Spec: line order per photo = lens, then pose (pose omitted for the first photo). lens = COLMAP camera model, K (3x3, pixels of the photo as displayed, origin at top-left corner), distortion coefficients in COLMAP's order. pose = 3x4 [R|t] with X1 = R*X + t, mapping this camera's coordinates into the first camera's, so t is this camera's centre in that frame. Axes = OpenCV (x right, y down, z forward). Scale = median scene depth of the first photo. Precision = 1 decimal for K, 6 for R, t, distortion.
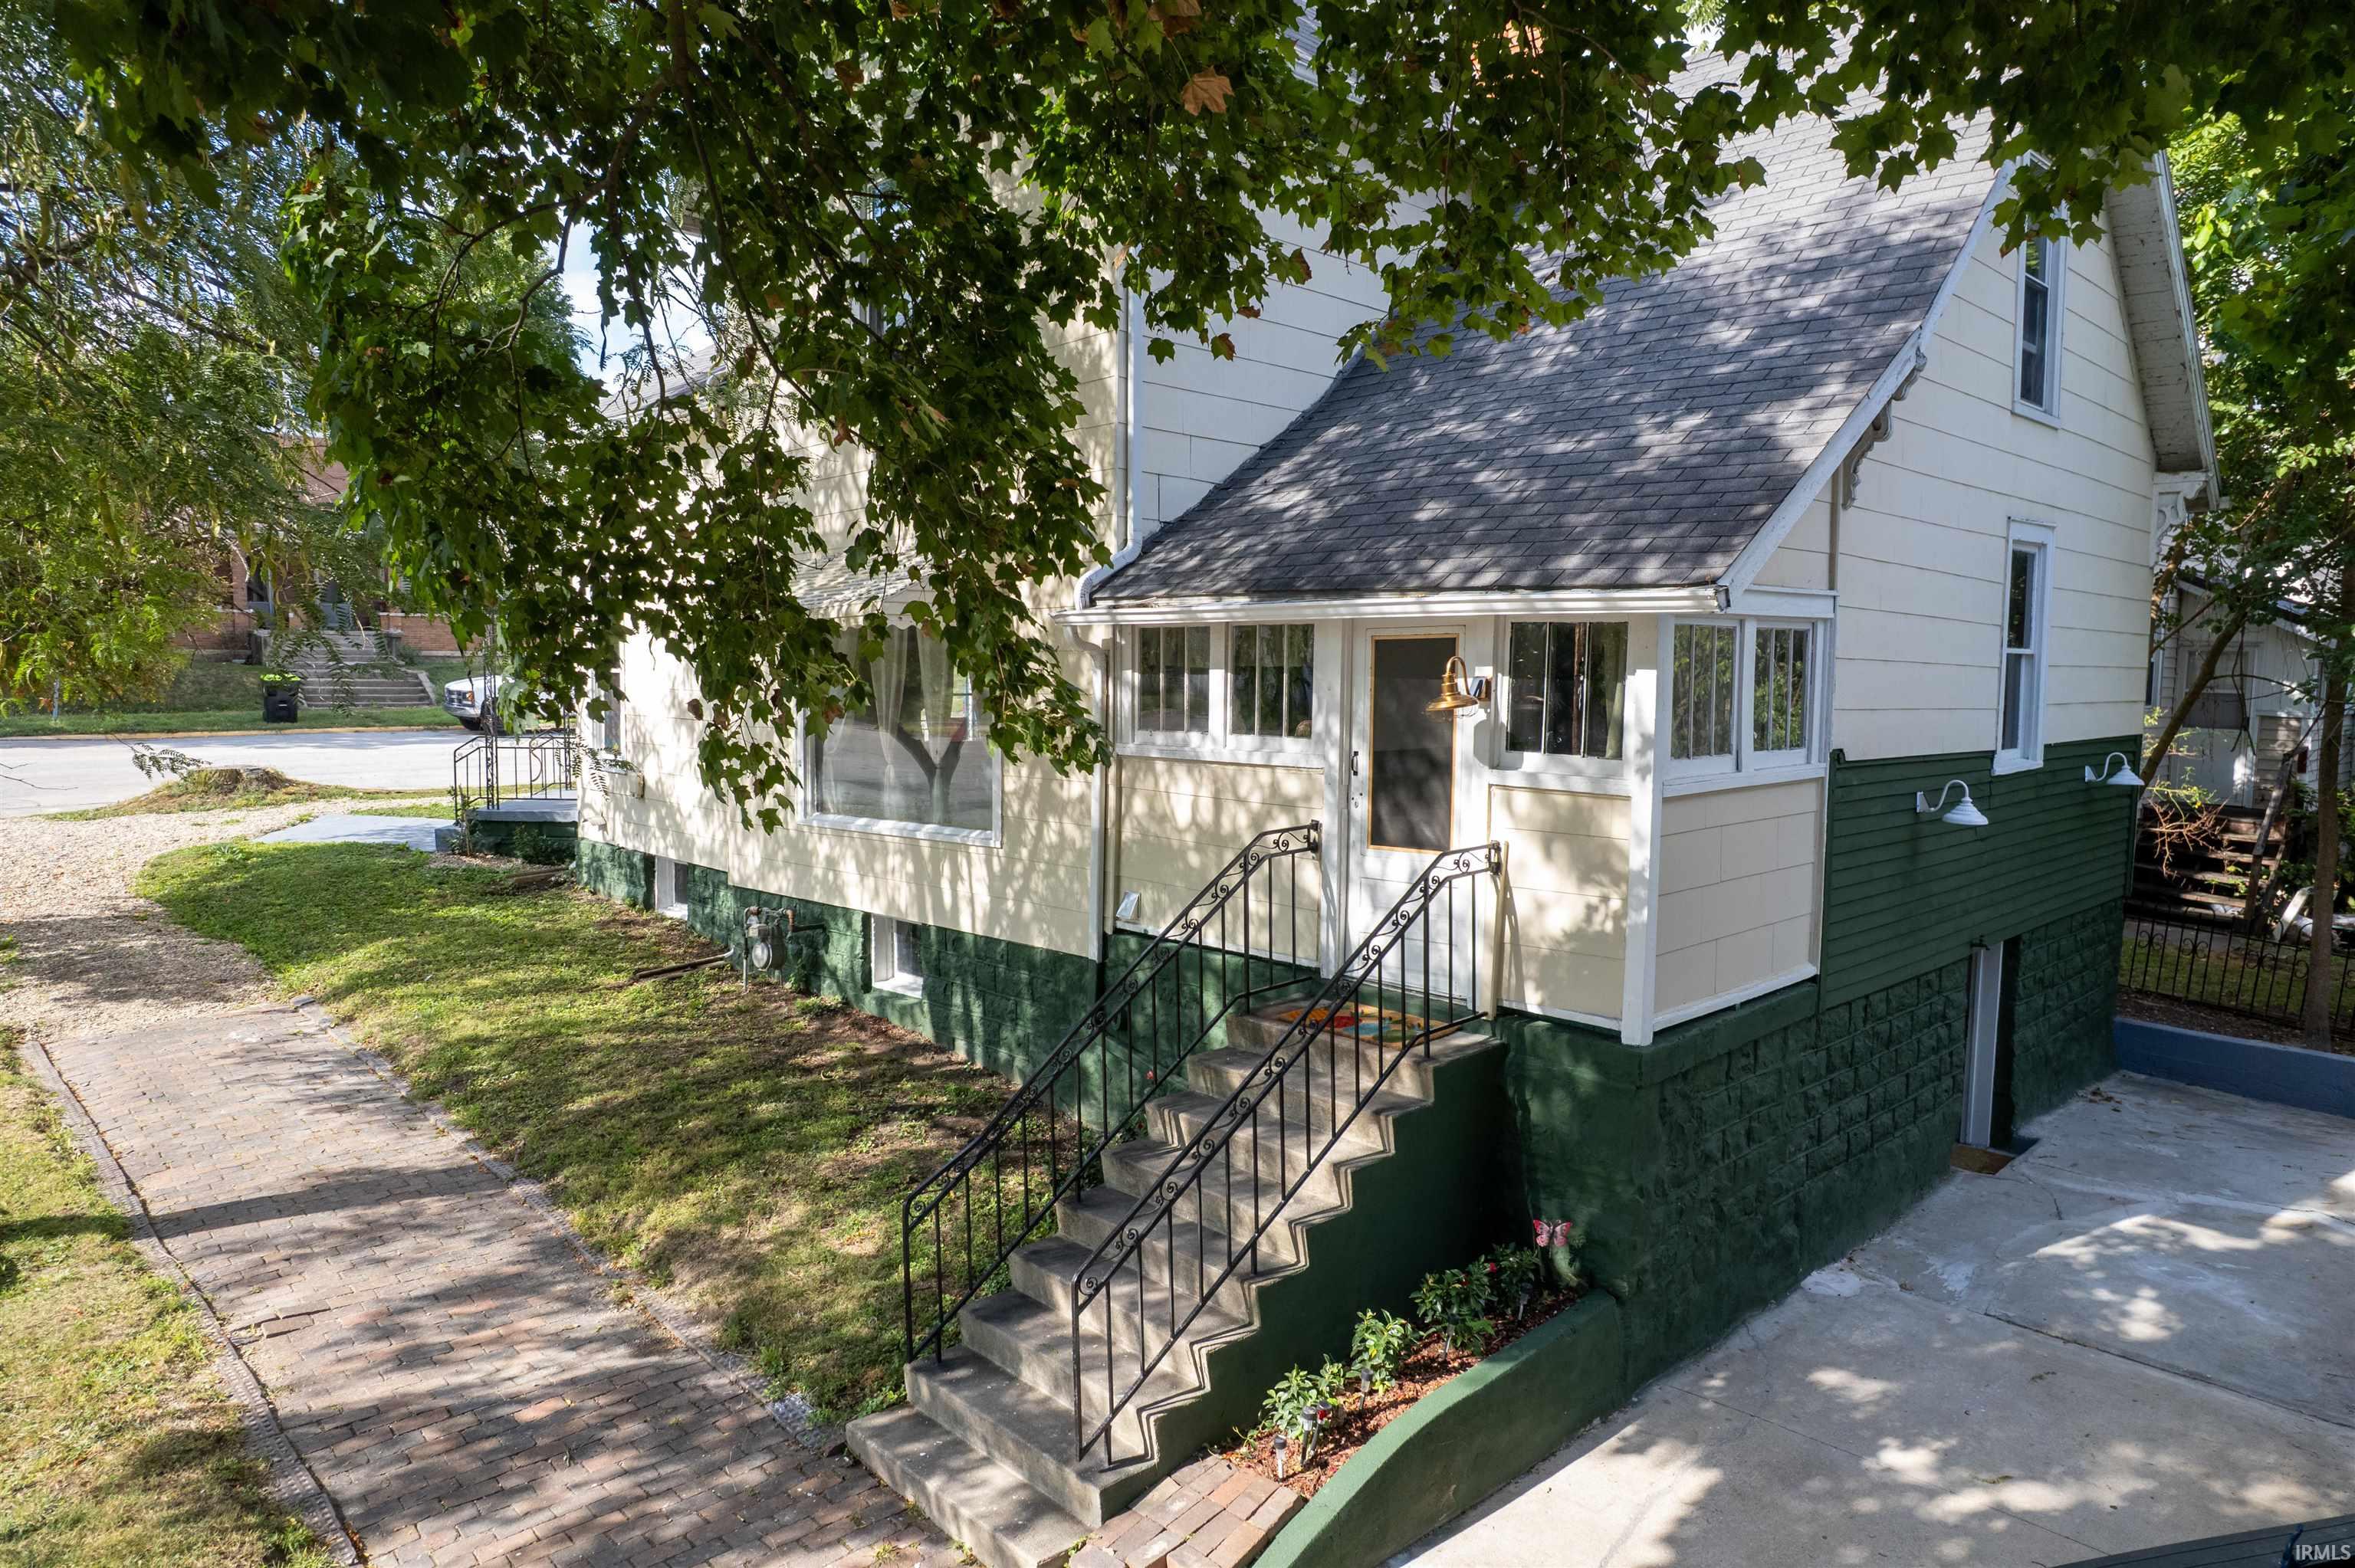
lens RADIAL K [[1582.6, 0, 1177.5], [0, 1582.6, 784.0], [0, 0, 1]] dist [-0.076274, 0.074632]
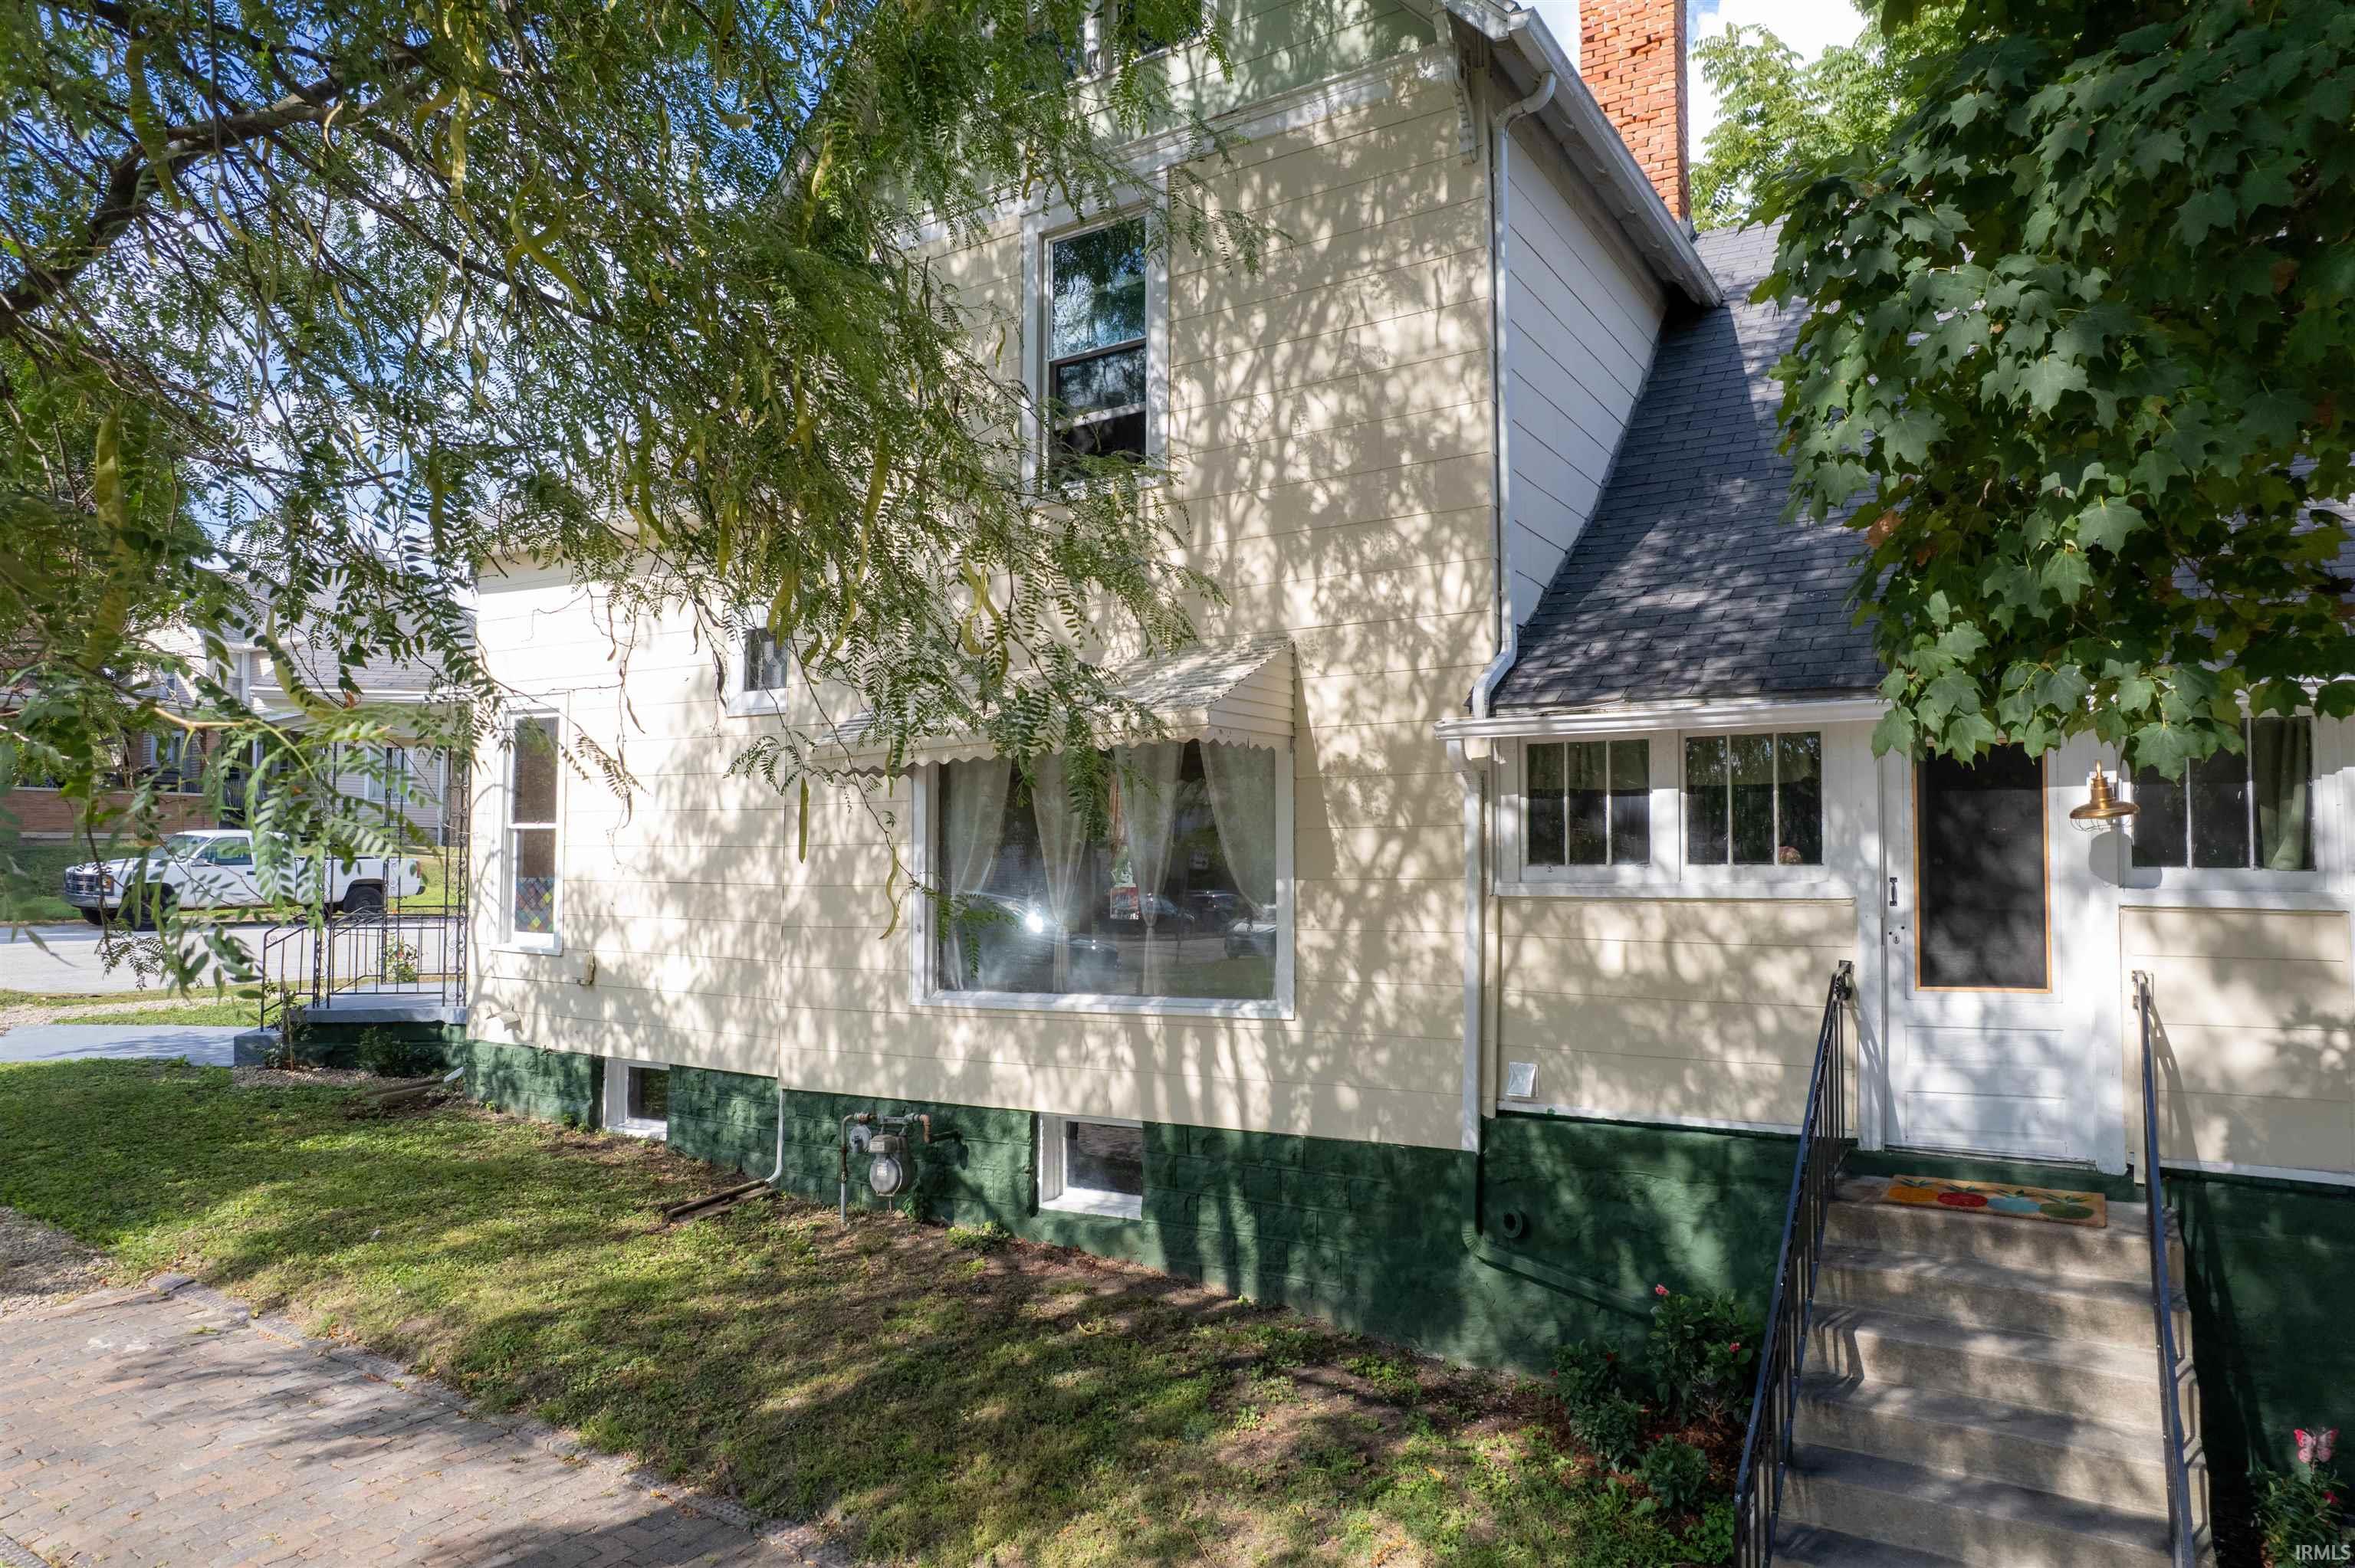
lens RADIAL K [[1582.6, 0, 1177.5], [0, 1582.6, 784.0], [0, 0, 1]] dist [-0.076274, 0.074632]
pose [[0.962198, 0.008762, 0.272210, -0.381323], [0.025572, 0.992160, -0.122327, 0.018191], [-0.271148, 0.124664, 0.954431, 0.228851]]
